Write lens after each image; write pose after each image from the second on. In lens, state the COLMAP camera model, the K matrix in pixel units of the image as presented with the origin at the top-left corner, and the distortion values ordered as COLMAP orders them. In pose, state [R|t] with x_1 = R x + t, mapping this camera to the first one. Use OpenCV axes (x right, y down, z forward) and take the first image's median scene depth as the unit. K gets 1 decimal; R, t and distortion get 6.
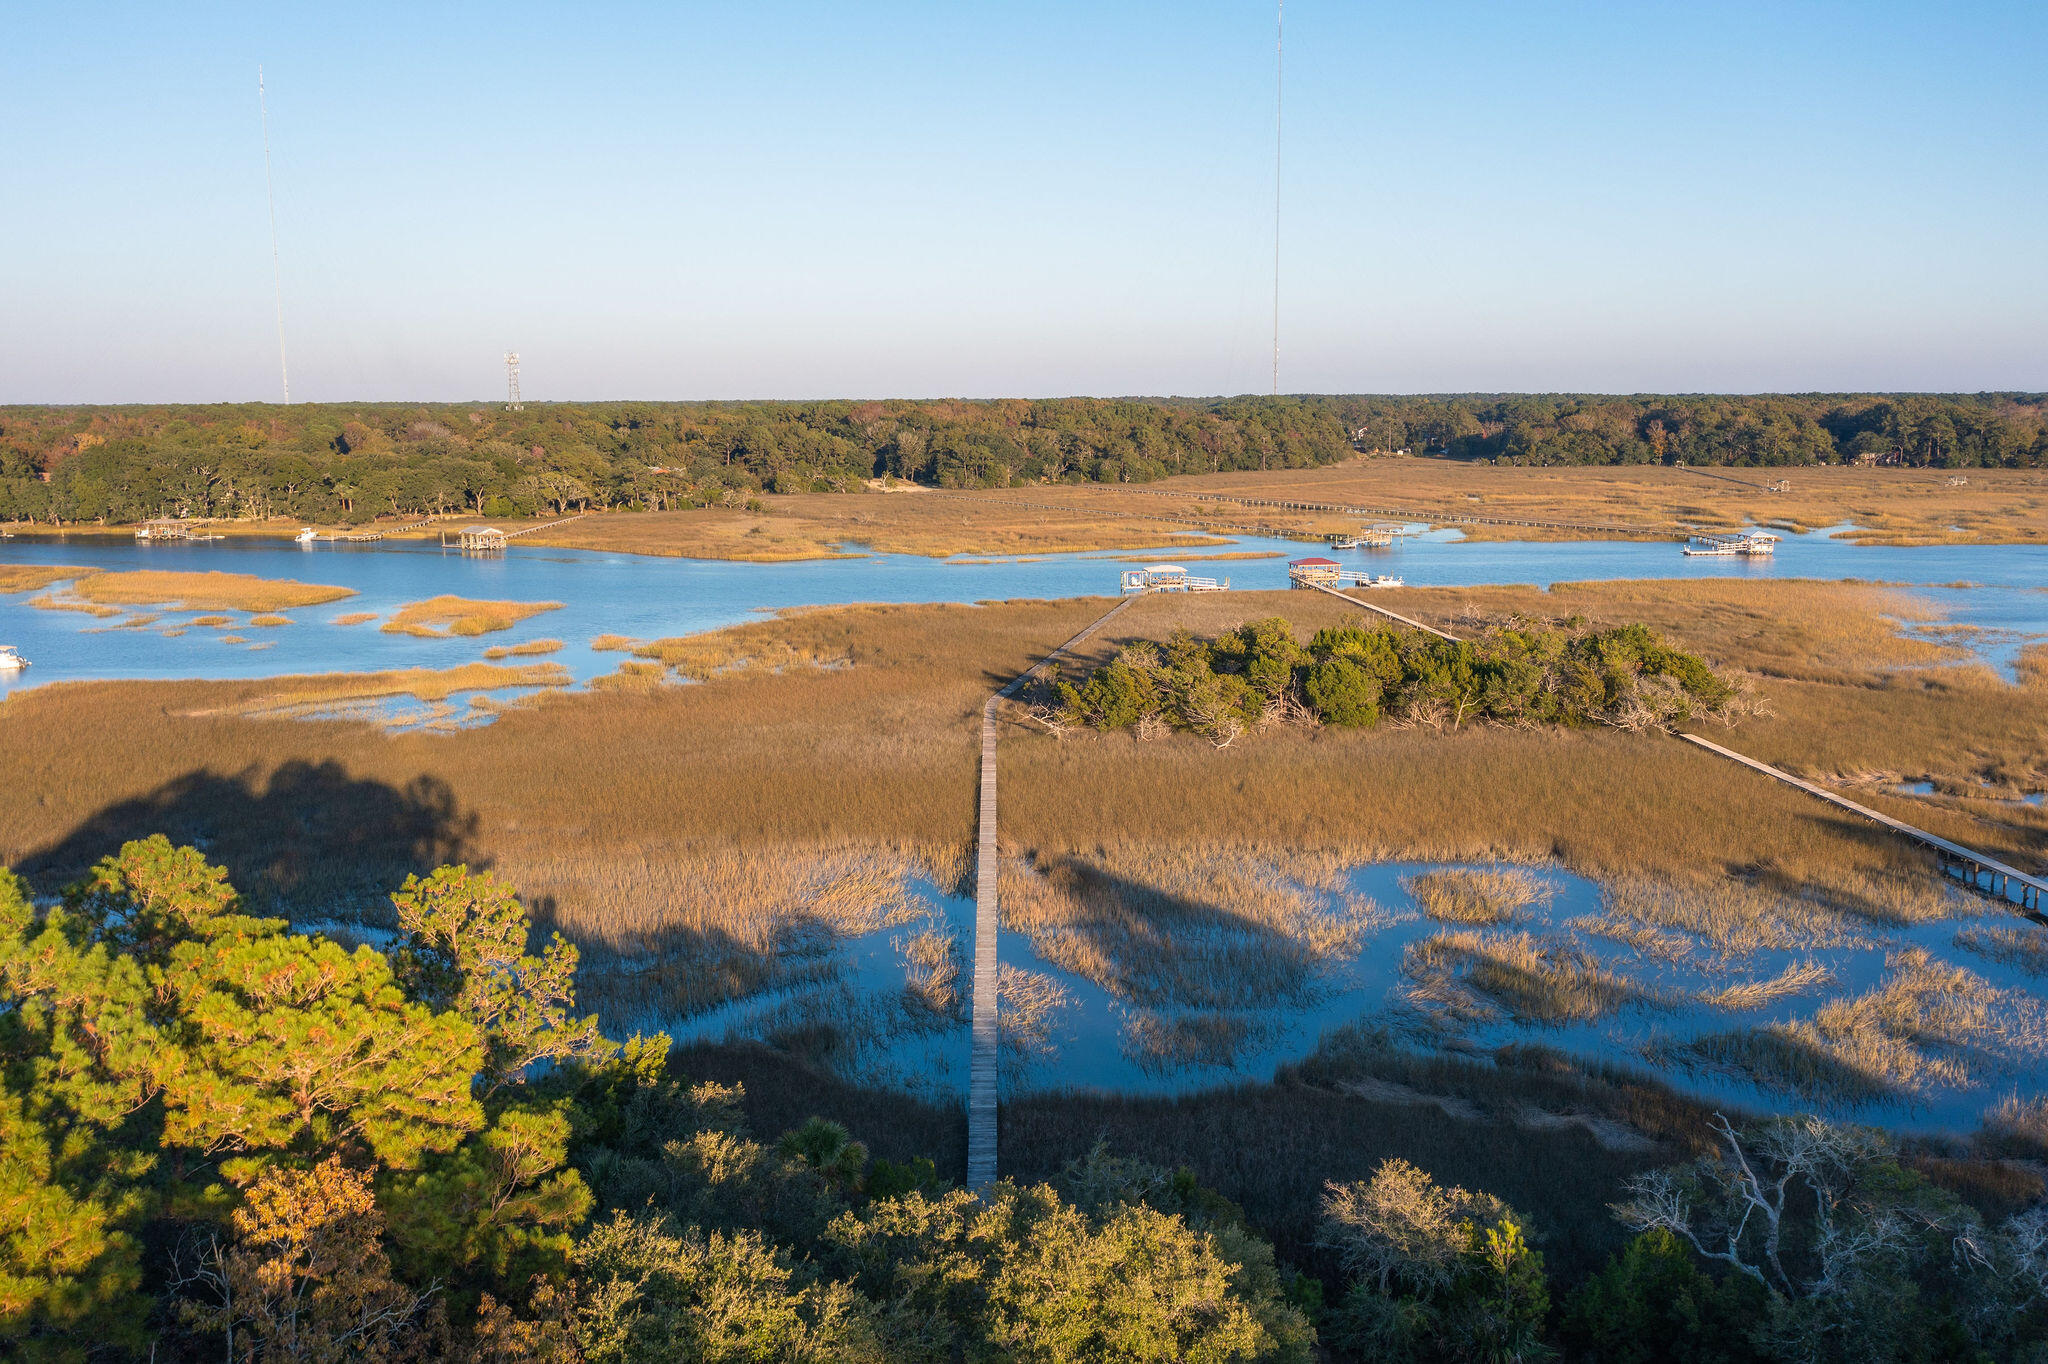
lens RADIAL K [[1667.3, 0, 1033.0], [0, 1667.3, 682.5], [0, 0, 1]] dist [-0.002727, -0.001589]
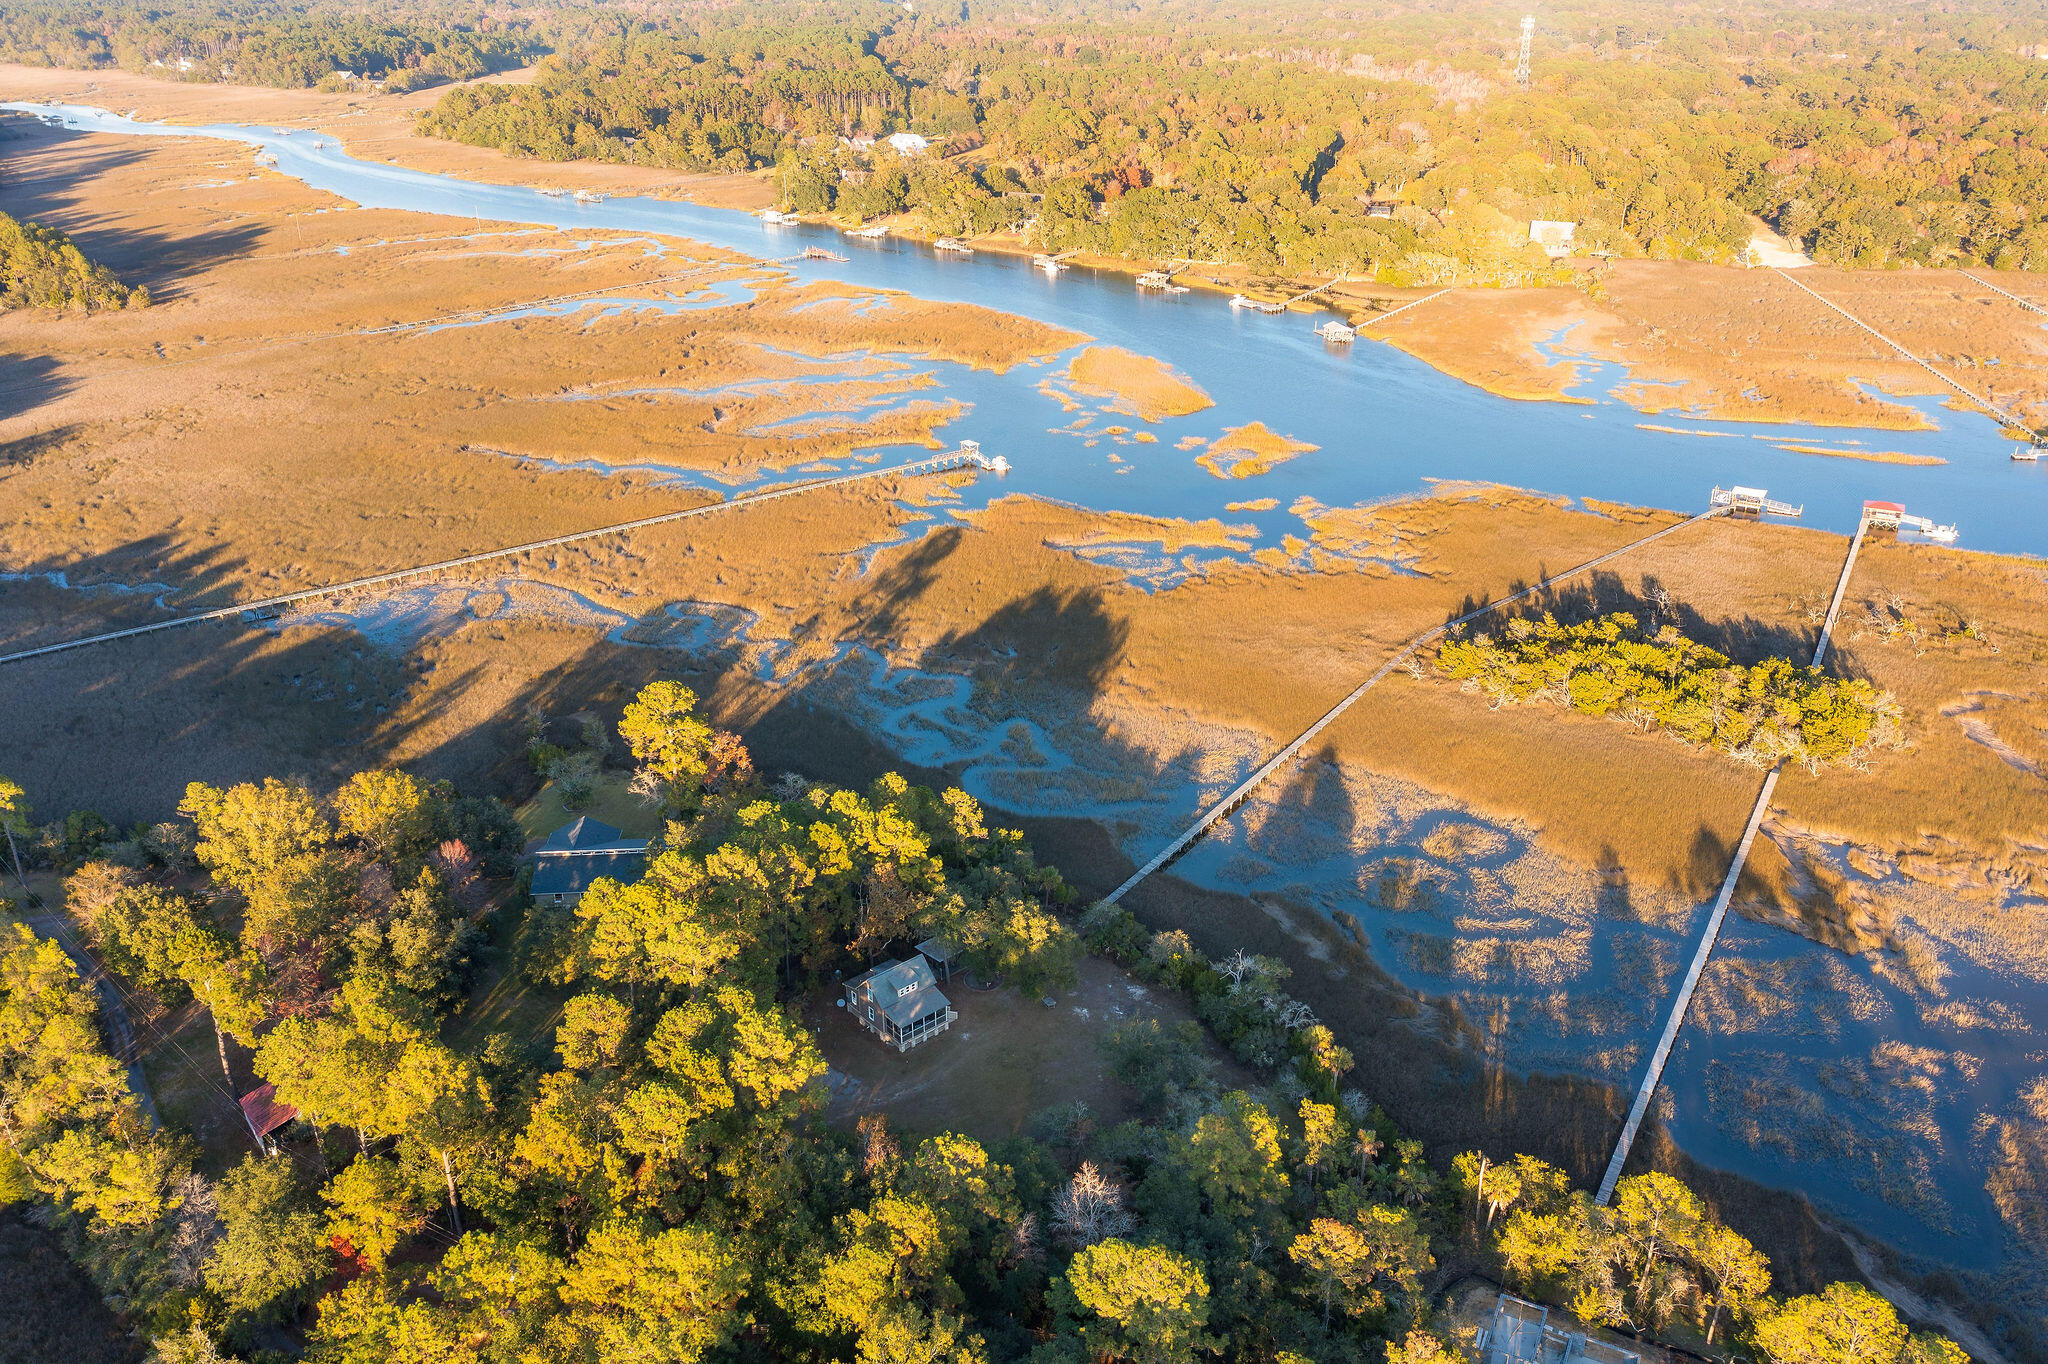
lens RADIAL K [[1643.2, 0, 1024.0], [0, 1643.2, 682.0], [0, 0, 1]] dist [-0.002417, 0.002698]
pose [[0.806602, 0.254000, -0.533739, 0.949321], [-0.103037, 0.949561, 0.296172, -0.683842], [0.582046, -0.183898, 0.792089, -1.044690]]
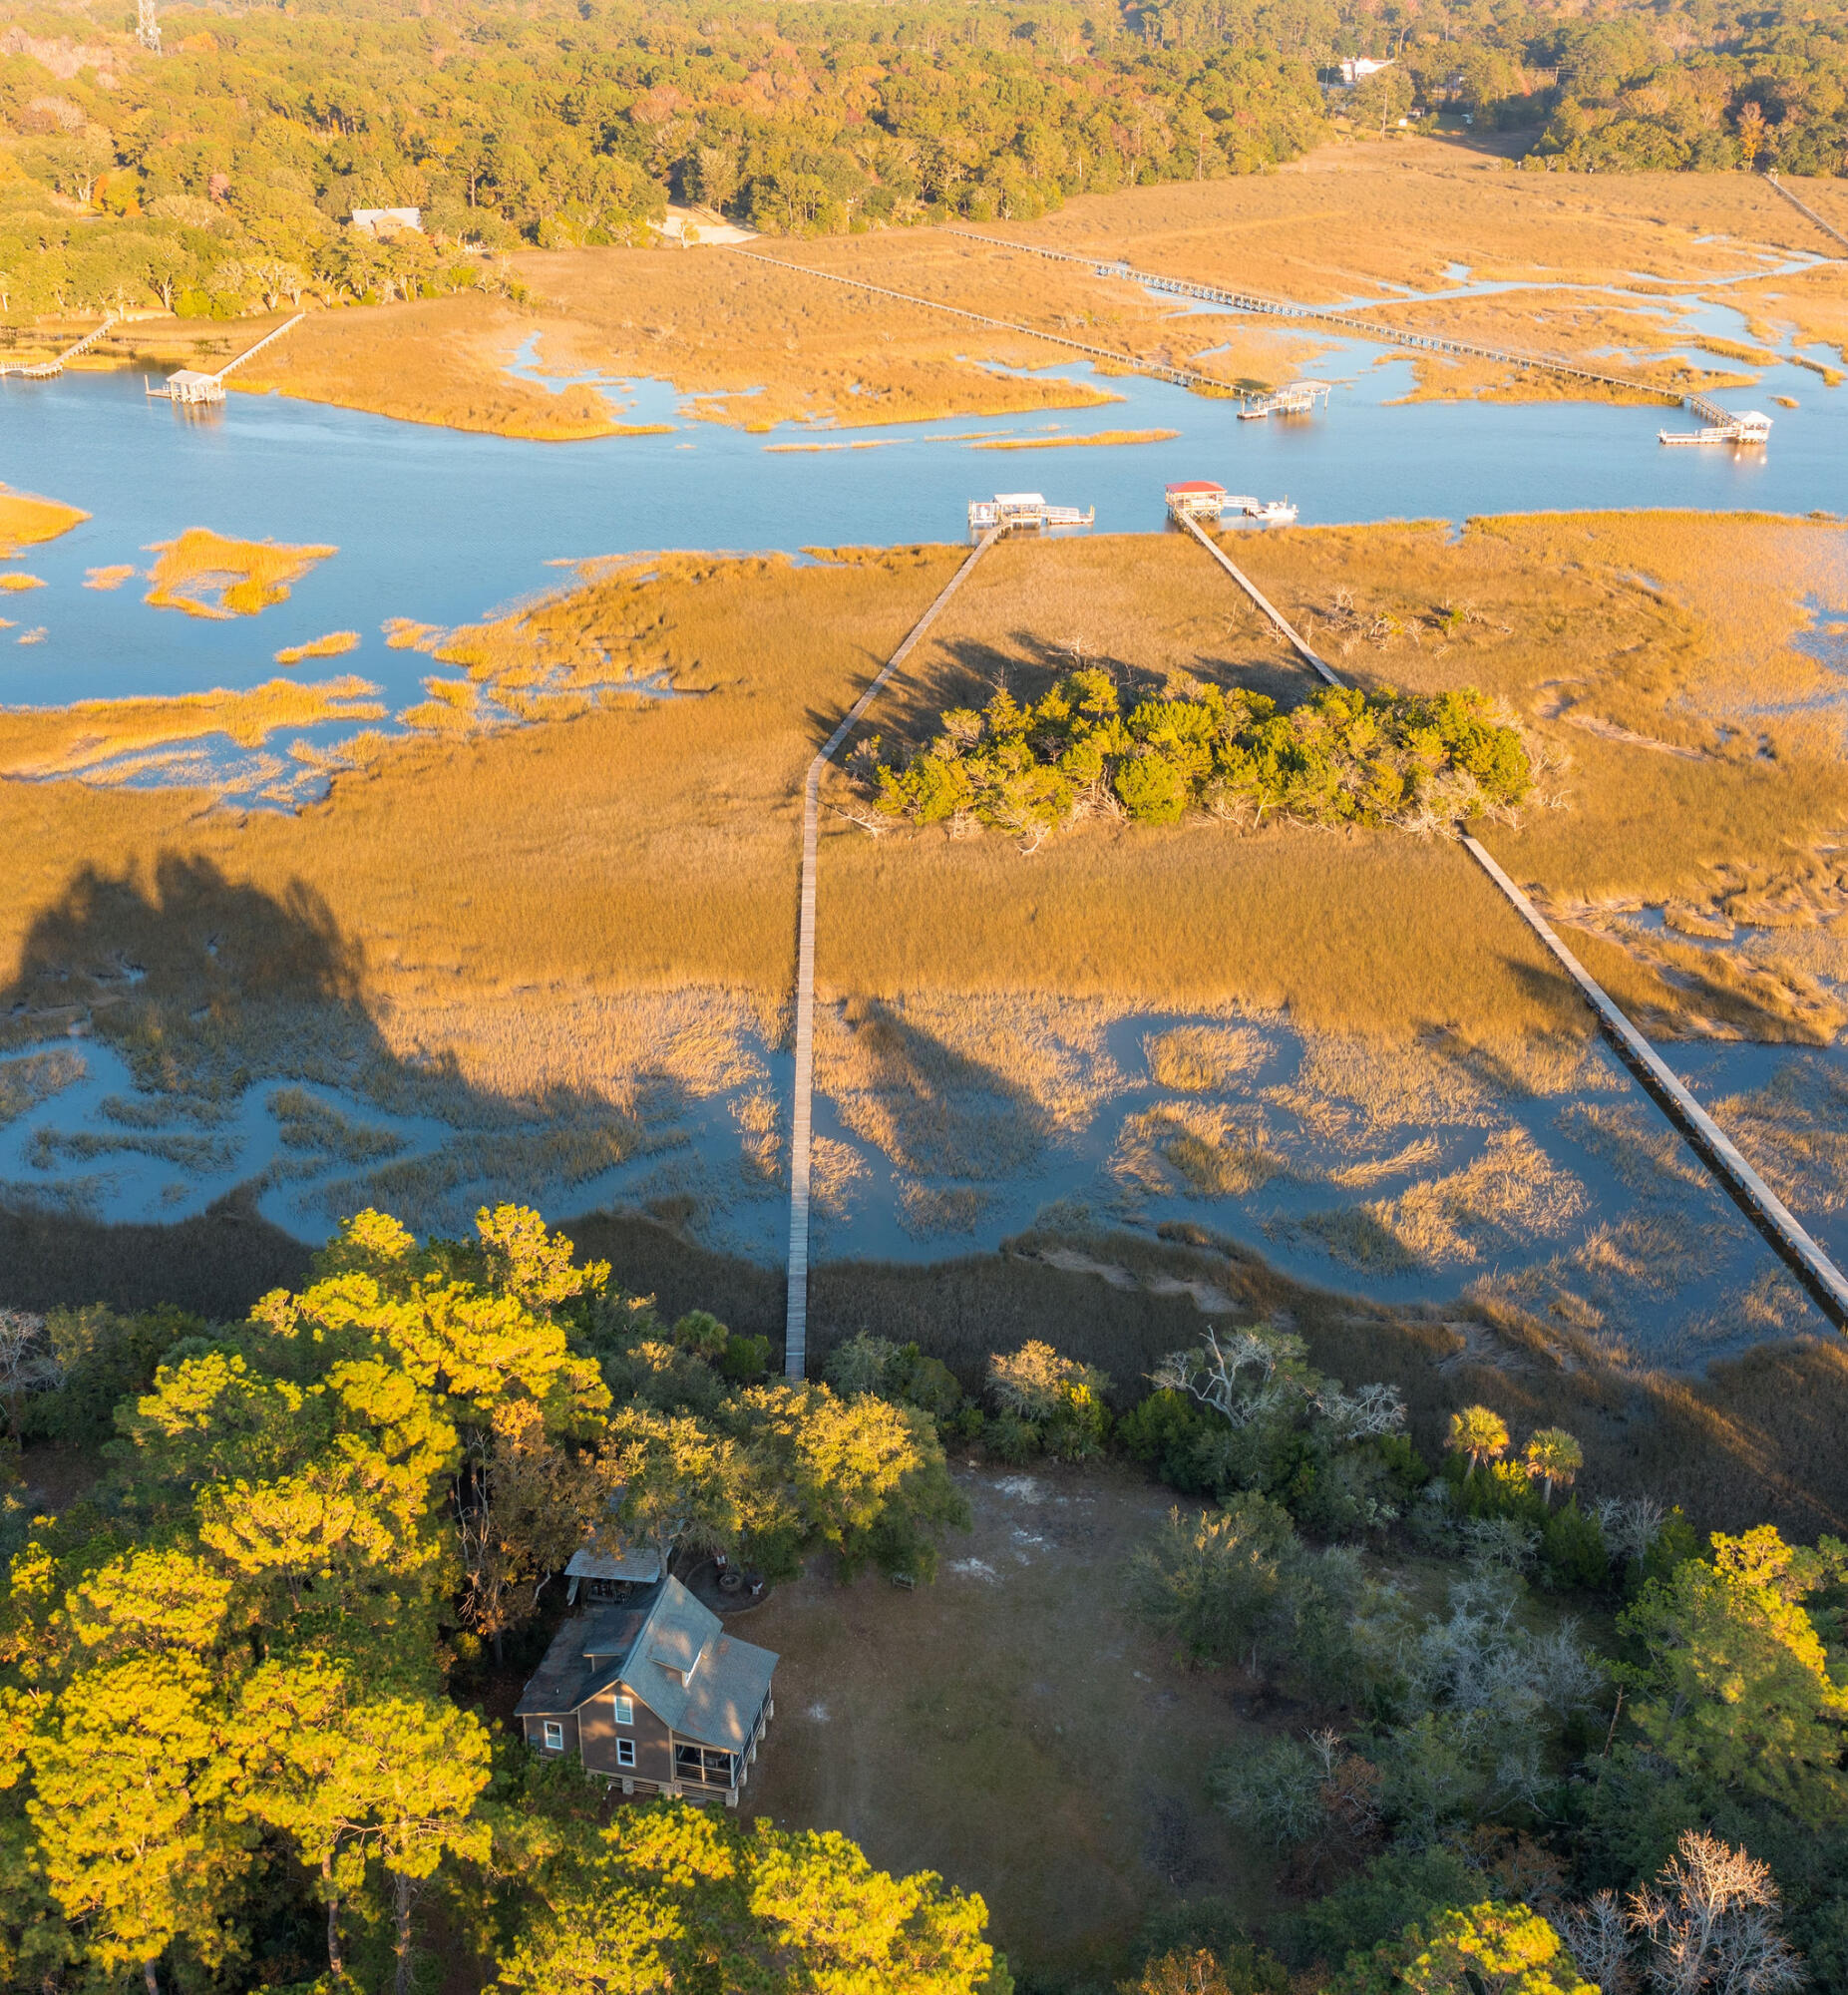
lens RADIAL K [[2400.3, 0, 849.8], [0, 2400.3, 996.0], [0, 0, 1]] dist [-0.008356, 0.013551]
pose [[0.999832, 0.010646, -0.014910, 0.033974], [-0.006322, 0.964335, 0.264610, -0.406531], [0.017195, -0.264472, 0.964240, -0.741927]]
